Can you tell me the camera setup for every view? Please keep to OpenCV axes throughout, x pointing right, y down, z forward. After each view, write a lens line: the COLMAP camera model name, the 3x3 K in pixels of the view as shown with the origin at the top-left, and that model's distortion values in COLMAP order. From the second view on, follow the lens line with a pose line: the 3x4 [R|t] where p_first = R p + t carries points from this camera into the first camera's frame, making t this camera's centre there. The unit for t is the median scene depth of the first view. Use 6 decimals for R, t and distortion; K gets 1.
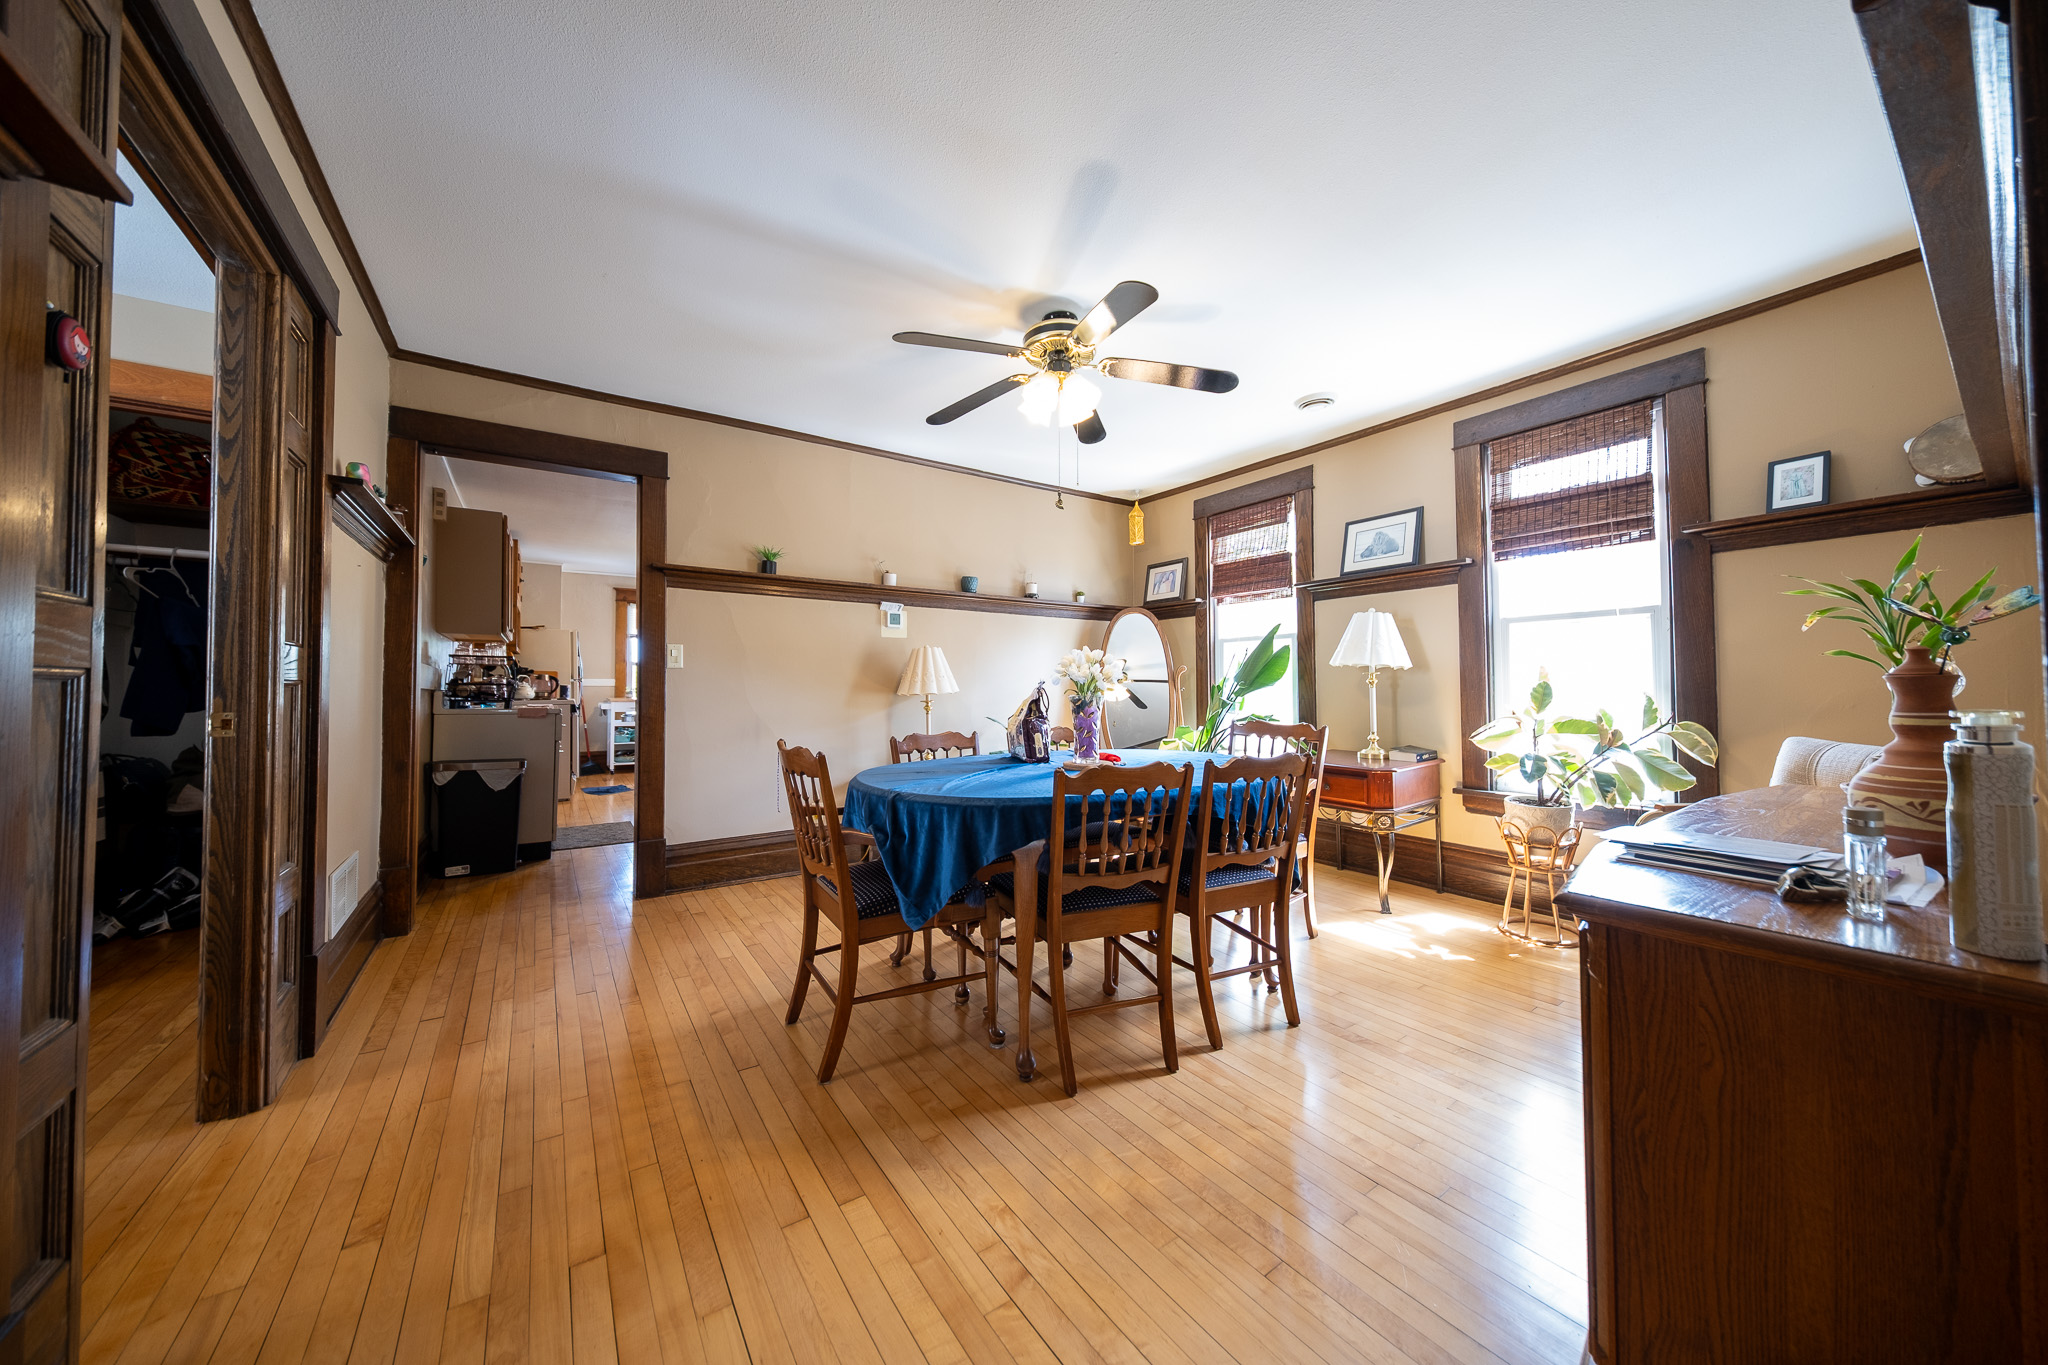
lens RADIAL K [[683.2, 0, 1013.0], [0, 683.2, 677.4], [0, 0, 1]] dist [0.001302, -0.000891]
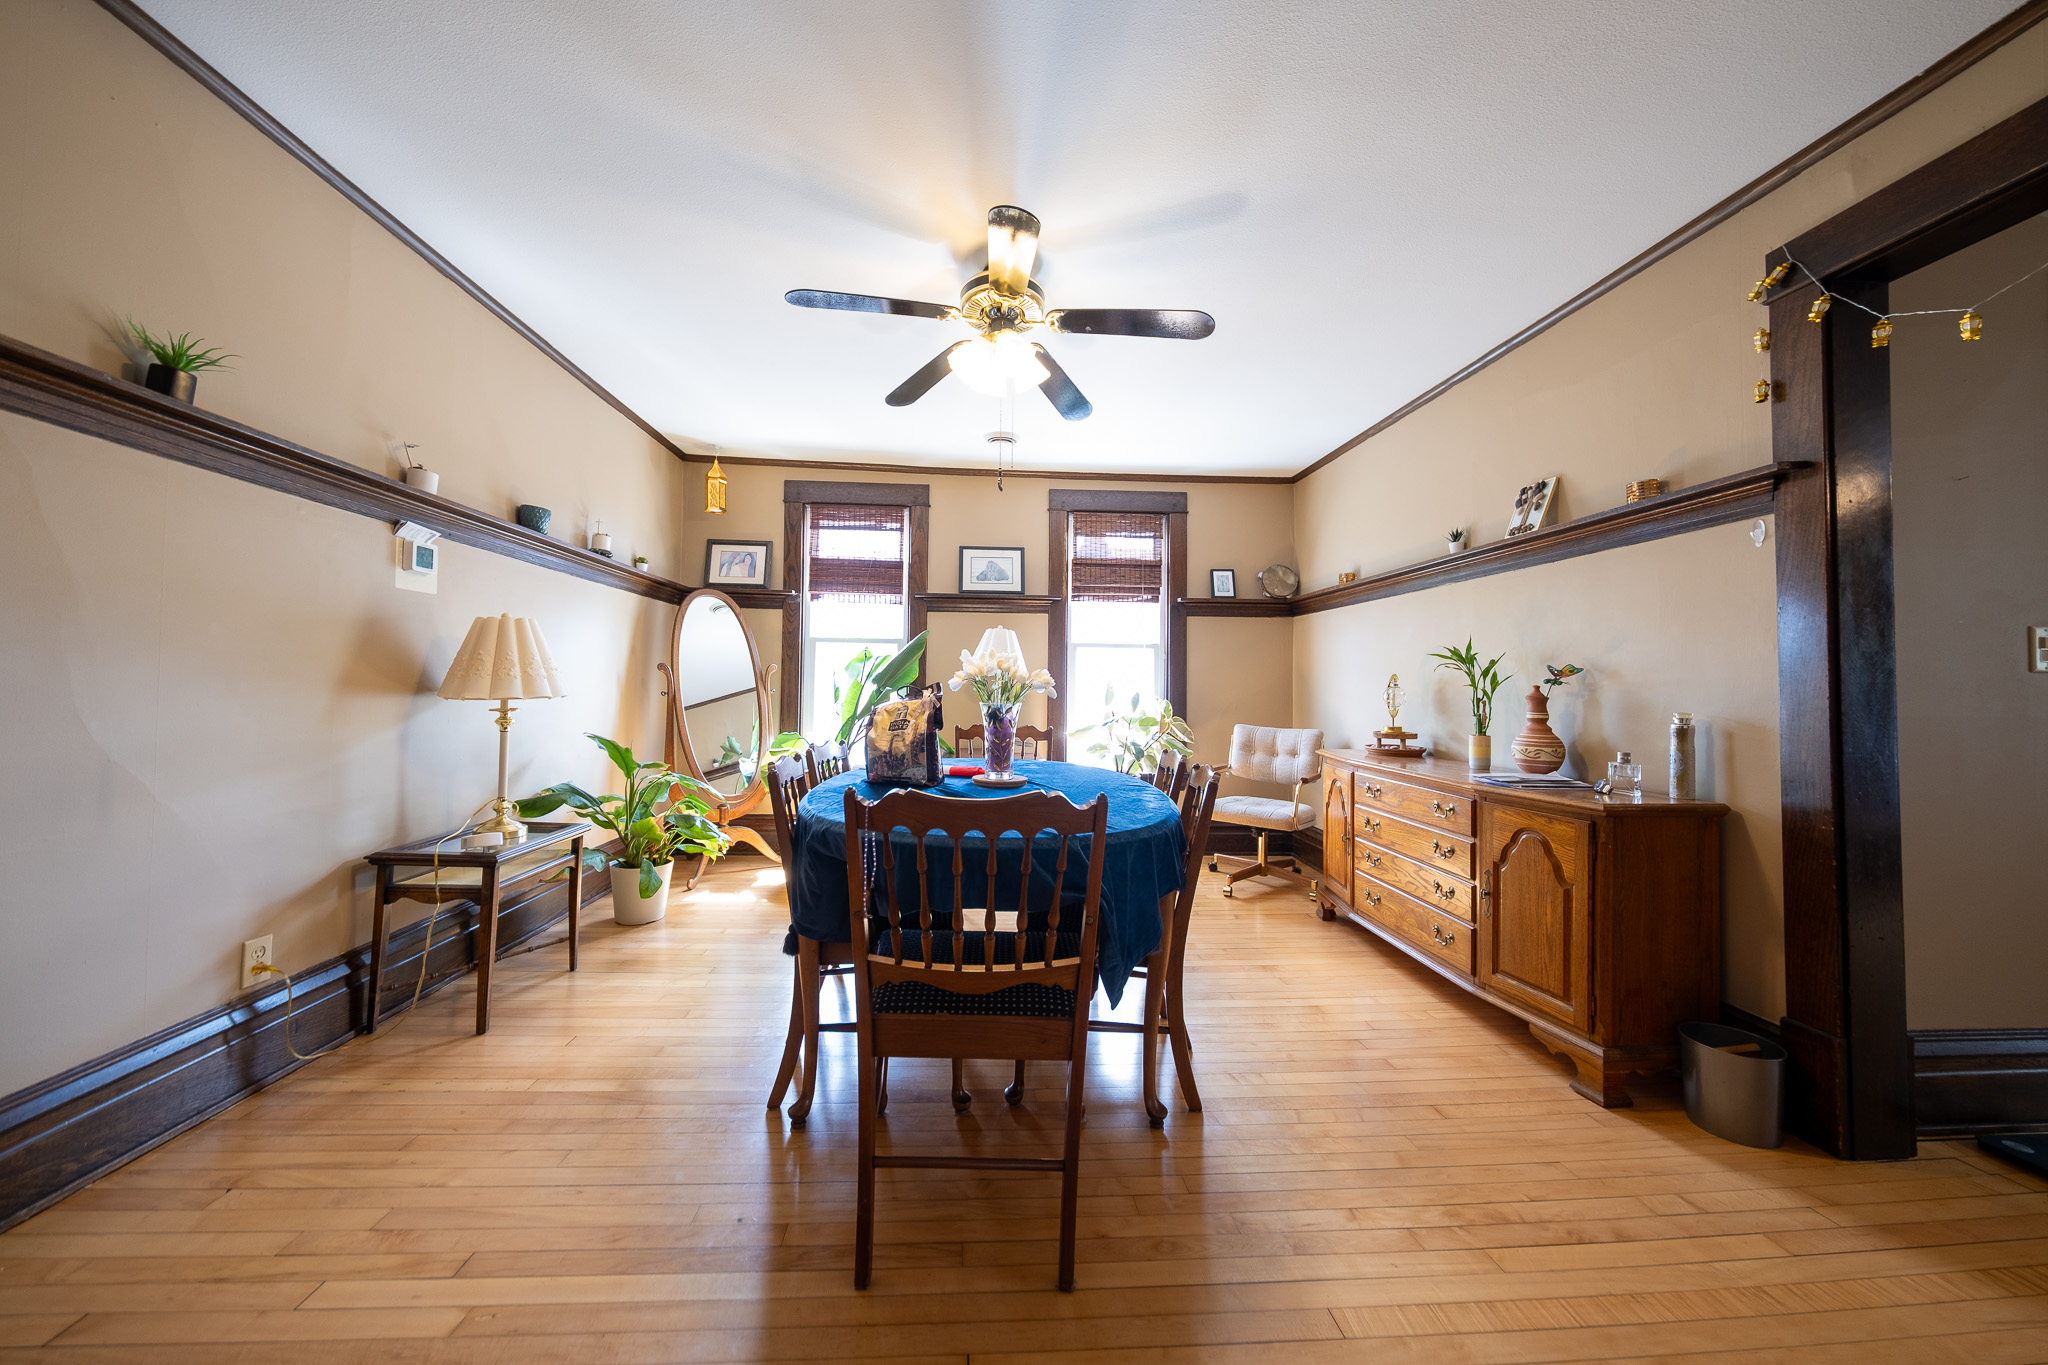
lens RADIAL K [[683.2, 0, 1017.4], [0, 683.2, 682.4], [0, 0, 1]] dist [0.001302, -0.000891]
pose [[0.506357, 0.022306, 0.862036, -0.452558], [-0.030495, 0.999503, -0.007950, 0.004773], [-0.861785, -0.022262, 0.506786, 0.363424]]
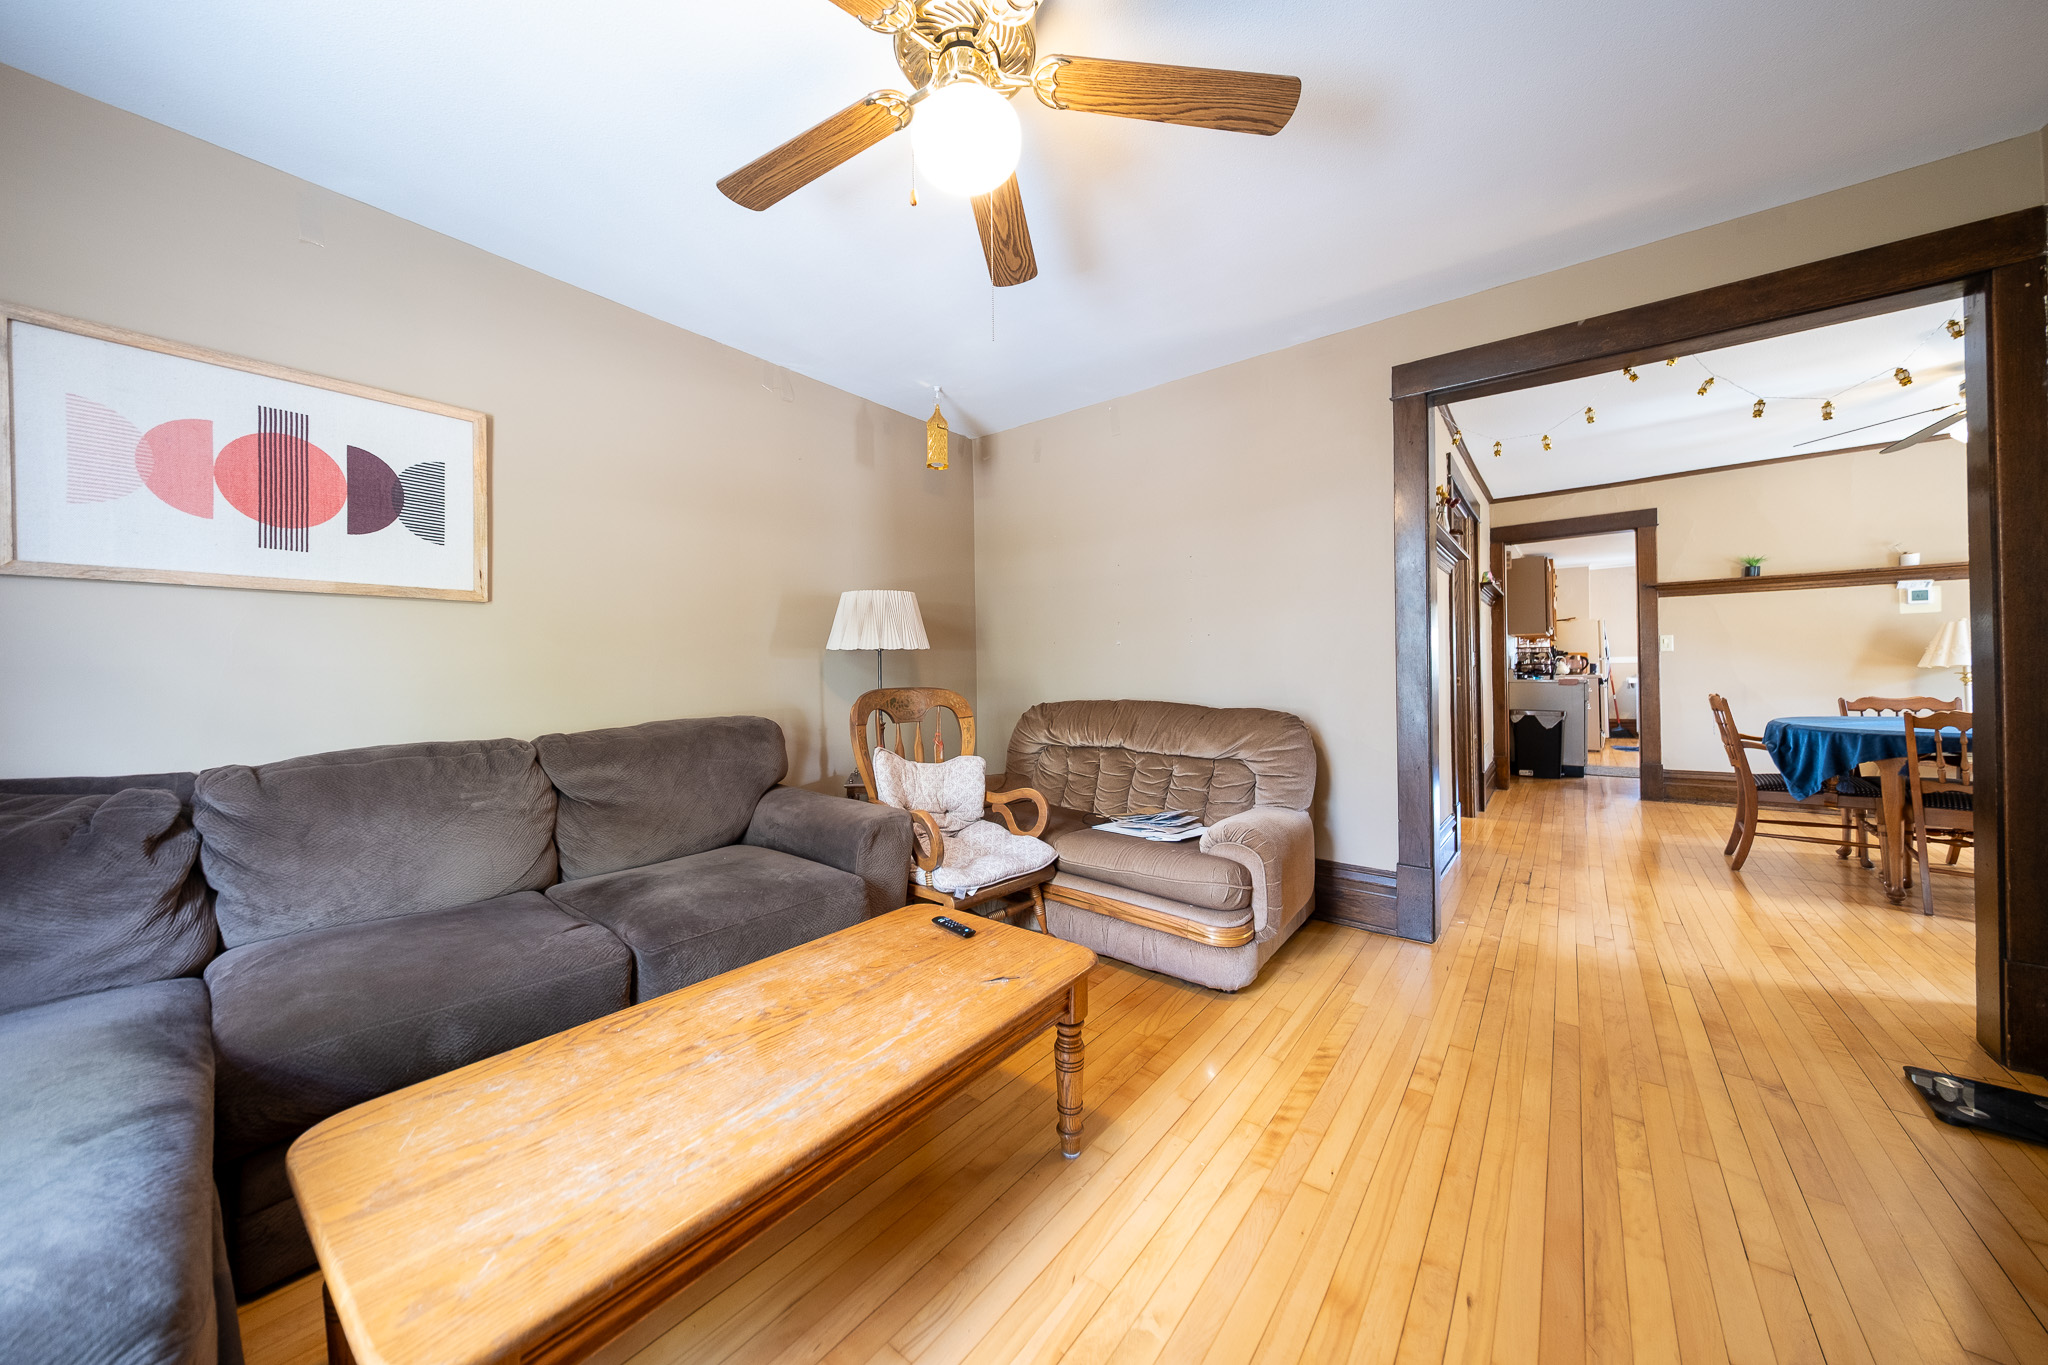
lens RADIAL K [[683.2, 0, 1033.8], [0, 683.2, 674.4], [0, 0, 1]] dist [0.001302, -0.000891]
pose [[0.292600, -0.006534, -0.956213, 0.496182], [0.034867, 0.999385, 0.003841, -0.016578], [0.955599, -0.034464, 0.292648, -0.713426]]
